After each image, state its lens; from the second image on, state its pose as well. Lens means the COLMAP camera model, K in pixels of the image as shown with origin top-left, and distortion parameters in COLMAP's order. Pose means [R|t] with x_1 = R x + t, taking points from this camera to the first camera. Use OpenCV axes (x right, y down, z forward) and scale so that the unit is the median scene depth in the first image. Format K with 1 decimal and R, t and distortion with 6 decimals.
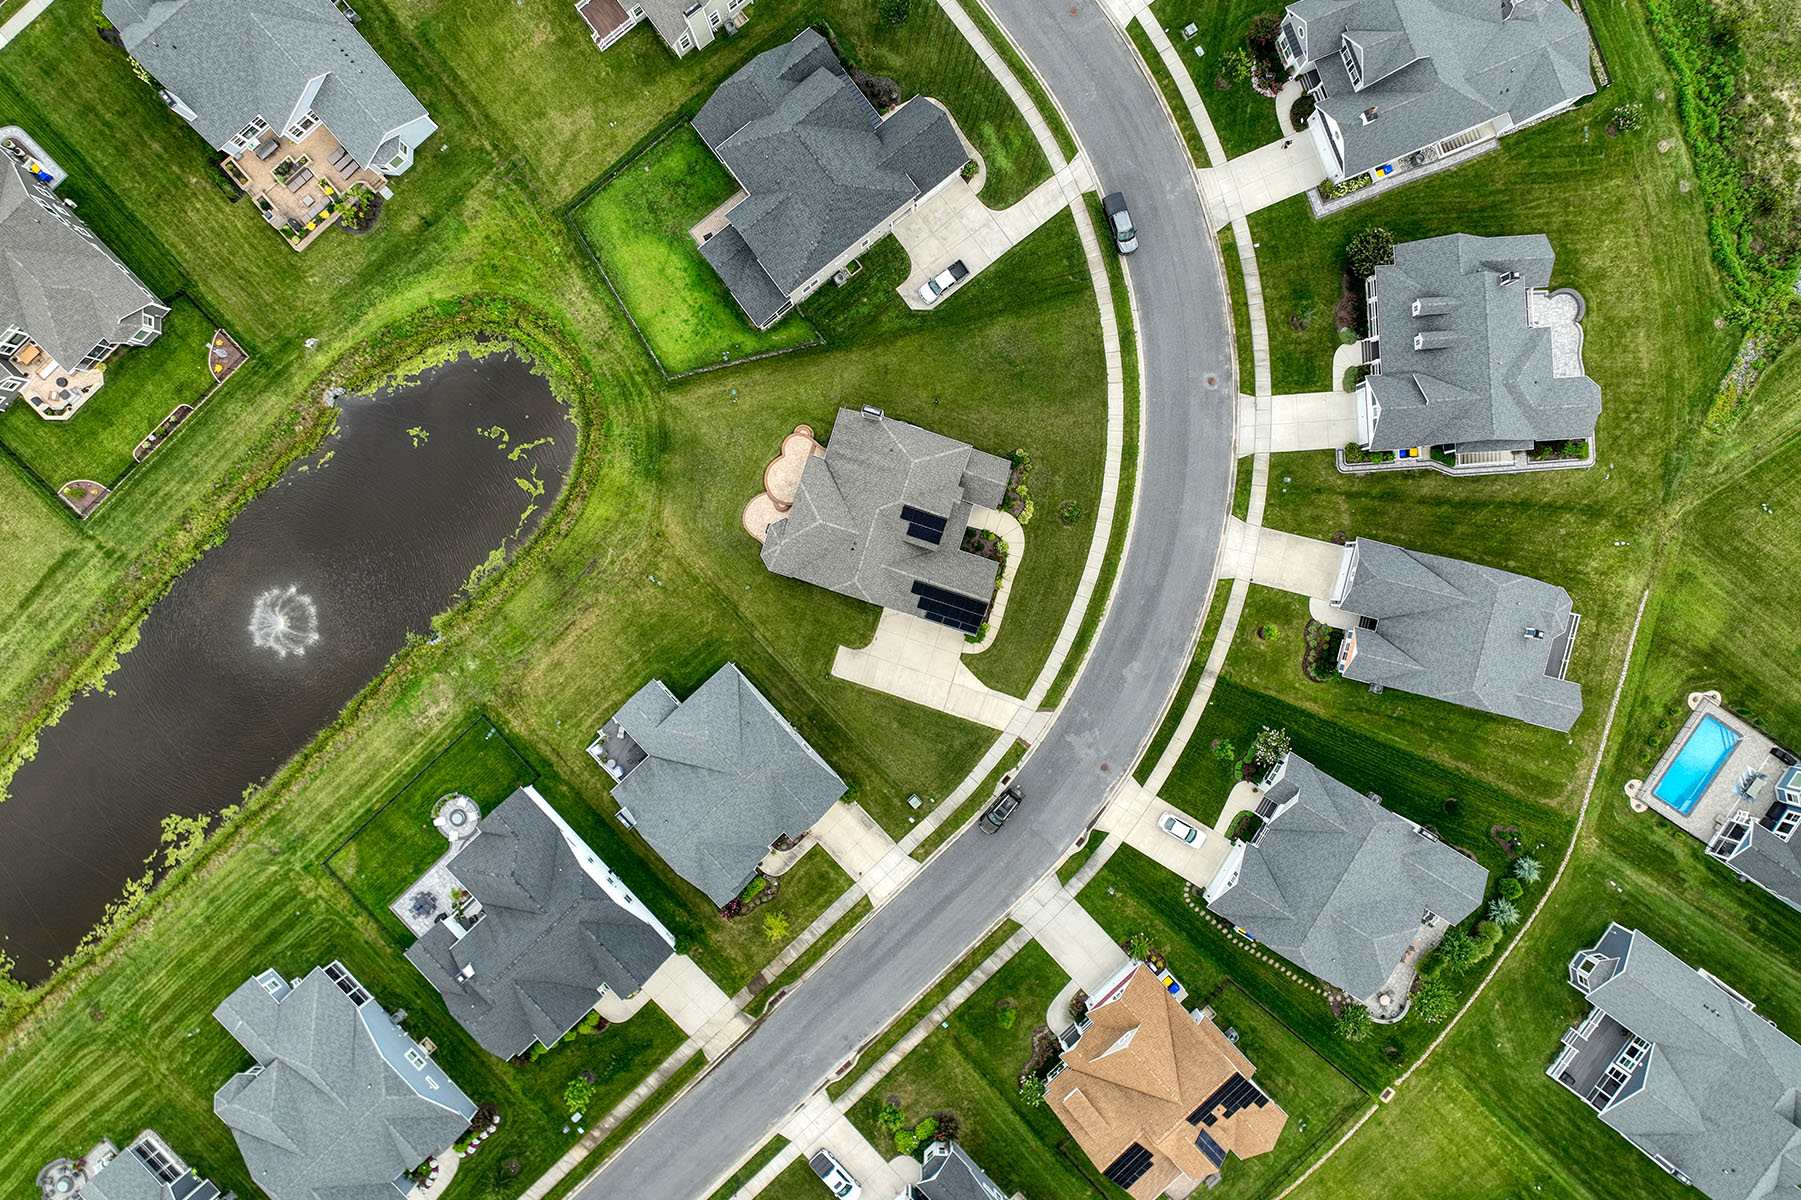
lens RADIAL K [[1263.6, 0, 898.8], [0, 1263.6, 606.3], [0, 0, 1]] dist [-0.001702, 0.014942]
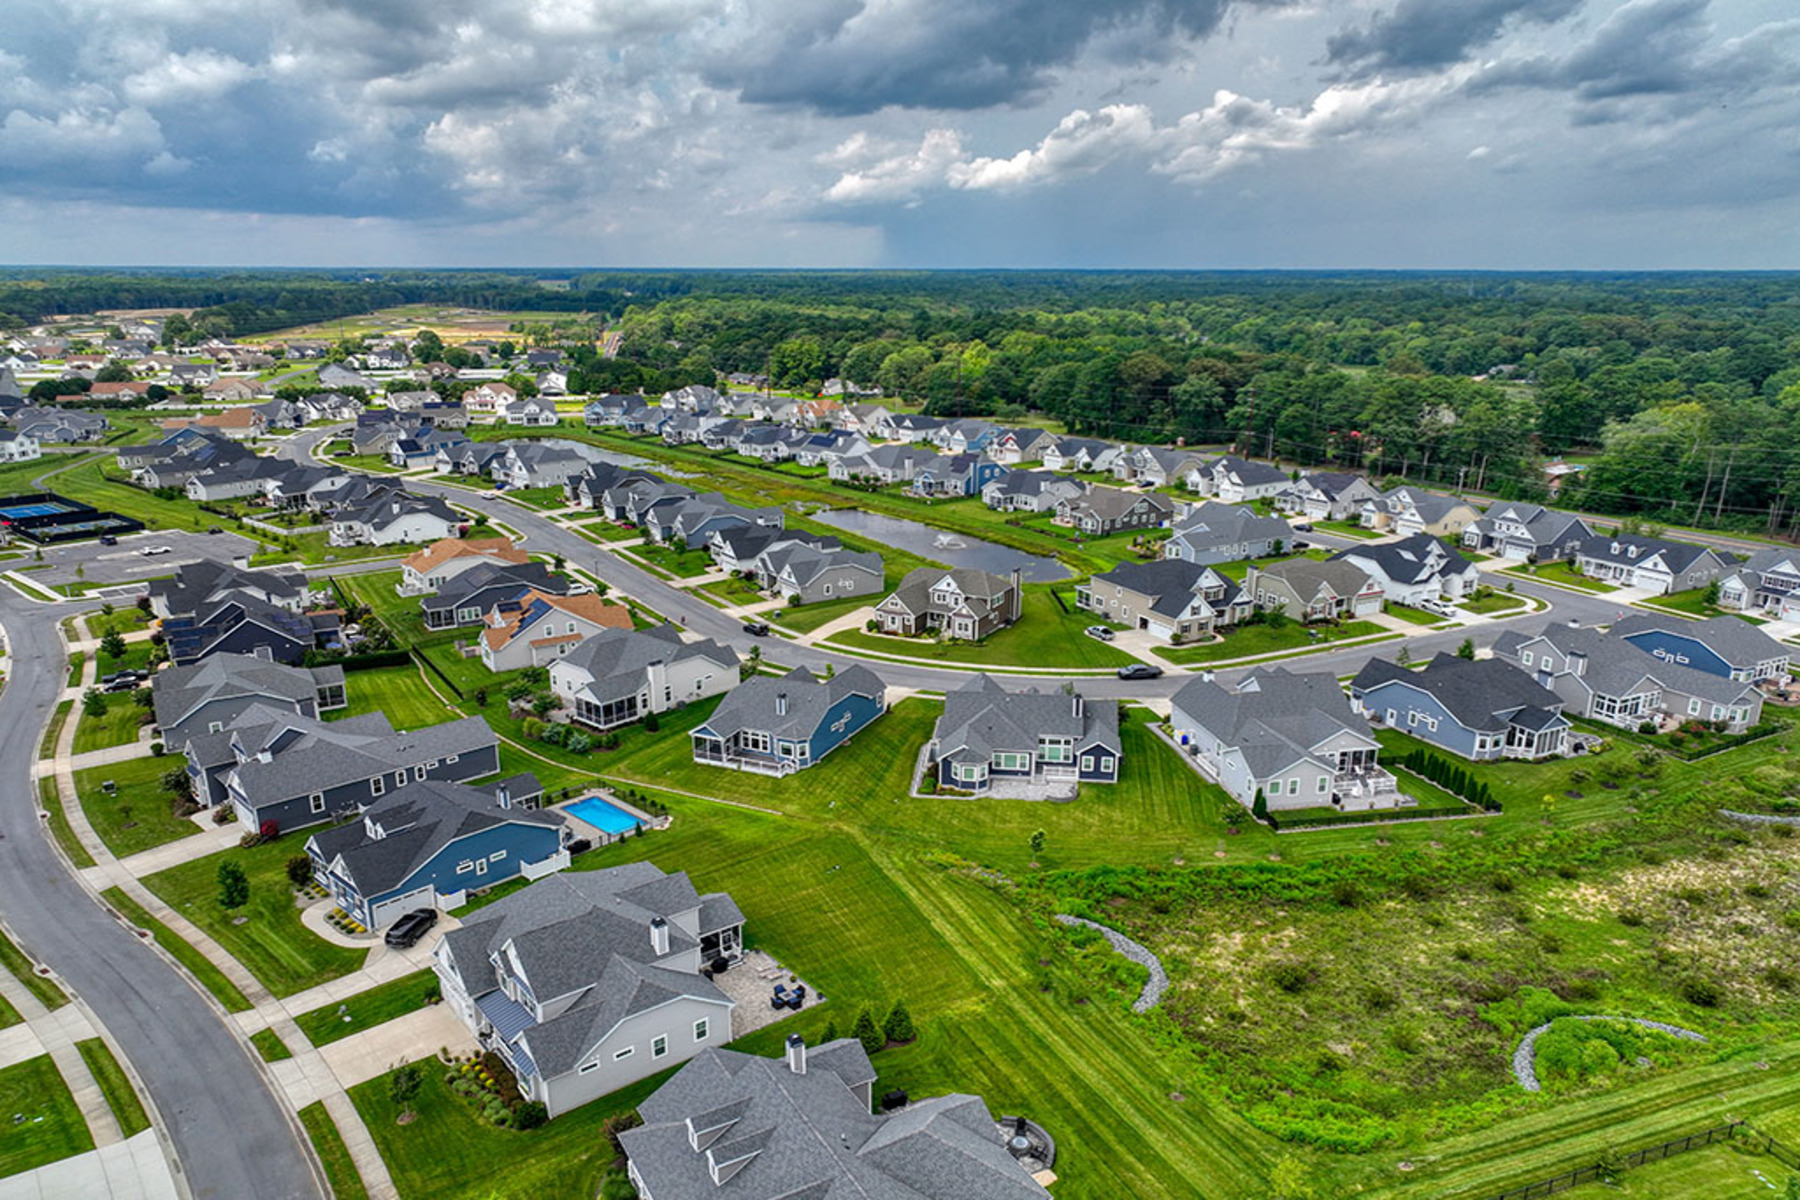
lens RADIAL K [[1262.9, 0, 905.1], [0, 1262.9, 641.2], [0, 0, 1]] dist [-0.001702, 0.014942]
pose [[-0.178580, 0.284402, -0.941926, 1.507679], [-0.983595, -0.076397, 0.163413, -0.270187], [-0.025485, 0.955656, 0.293379, 0.559225]]
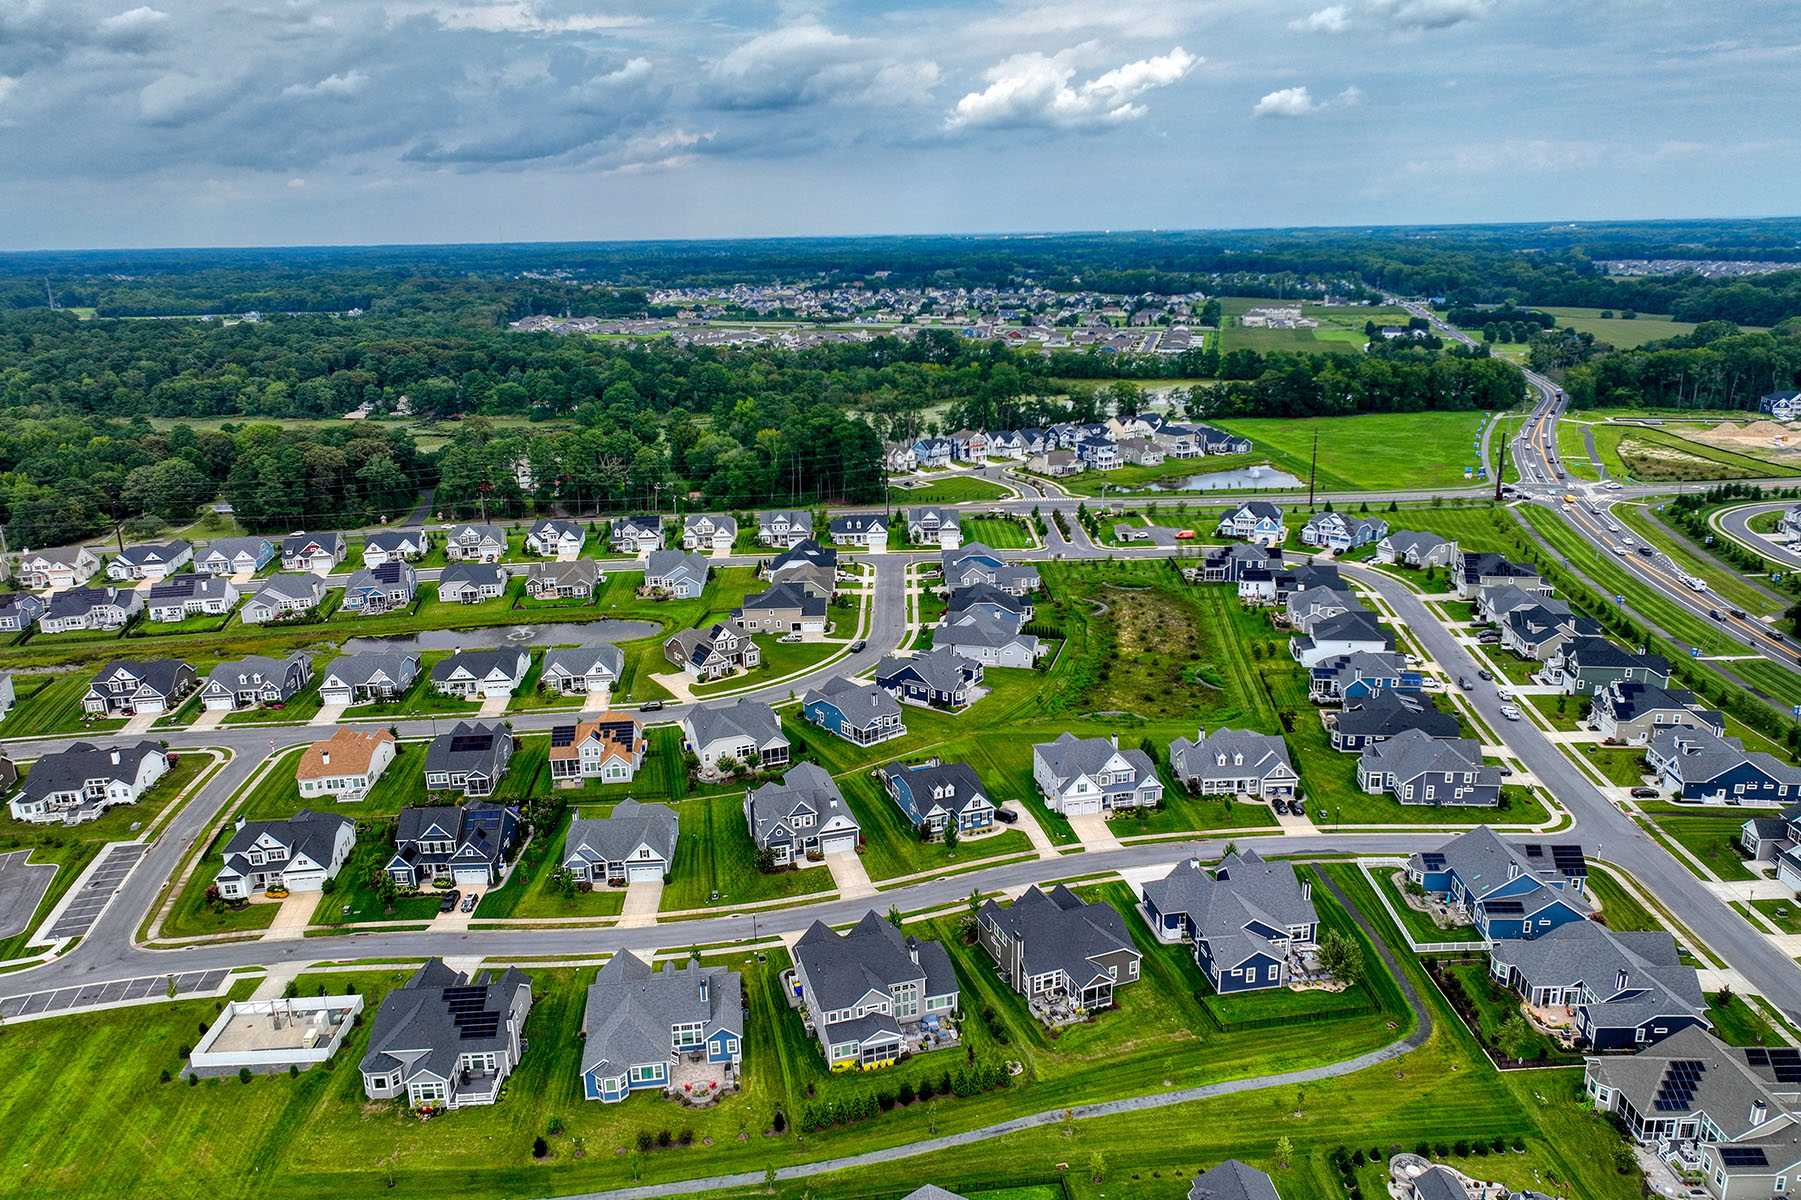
lens RADIAL K [[1263.6, 0, 903.4], [0, 1263.6, 599.8], [0, 0, 1]] dist [-0.001702, 0.014942]
pose [[0.791614, 0.164619, -0.588428, 1.721809], [-0.611021, 0.212872, -0.762455, 1.557688], [-0.000255, 0.963113, 0.269098, 0.218299]]
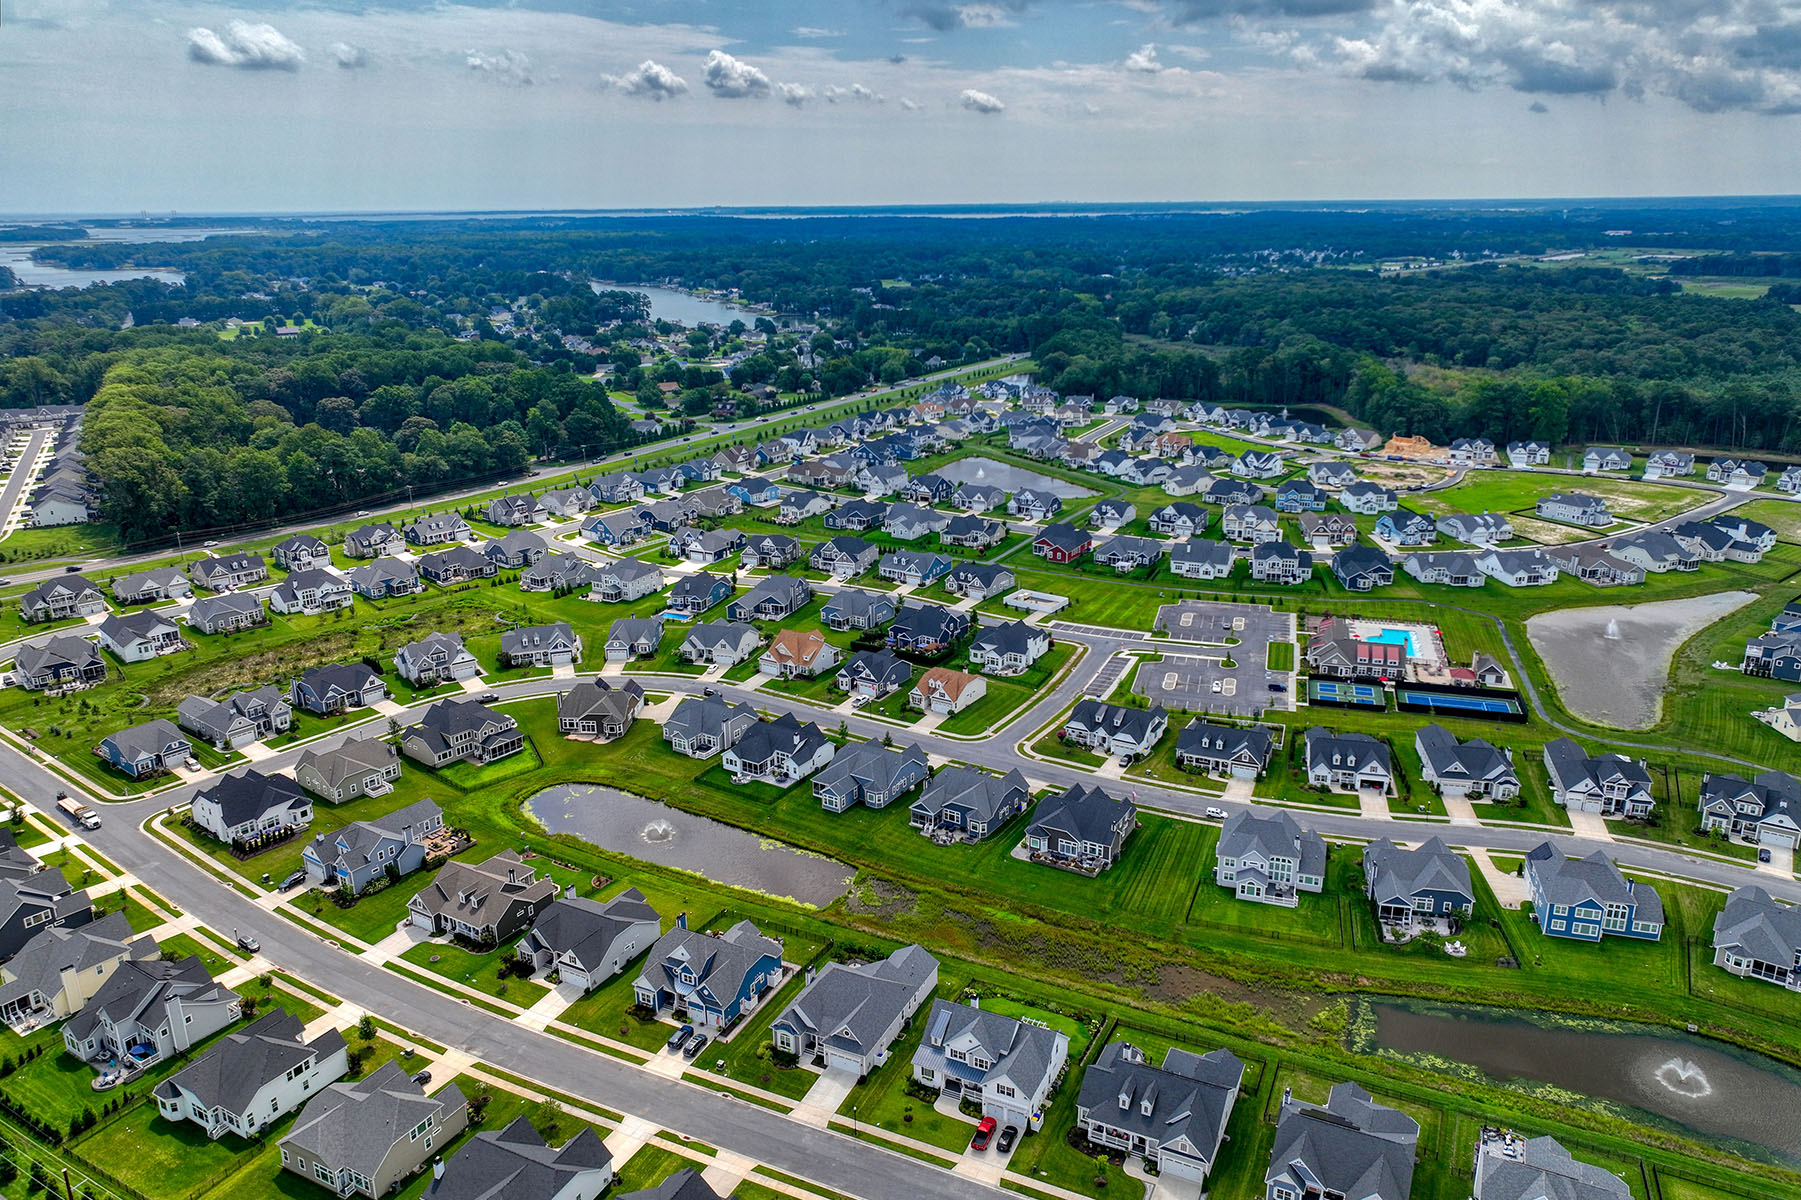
lens RADIAL K [[1263.6, 0, 906.2], [0, 1263.6, 607.3], [0, 0, 1]] dist [-0.001702, 0.014942]
pose [[-0.246886, -0.291536, 0.924150, -2.447270], [0.968478, -0.106835, 0.225026, -0.023339], [0.033128, 0.950575, 0.308722, 0.015167]]
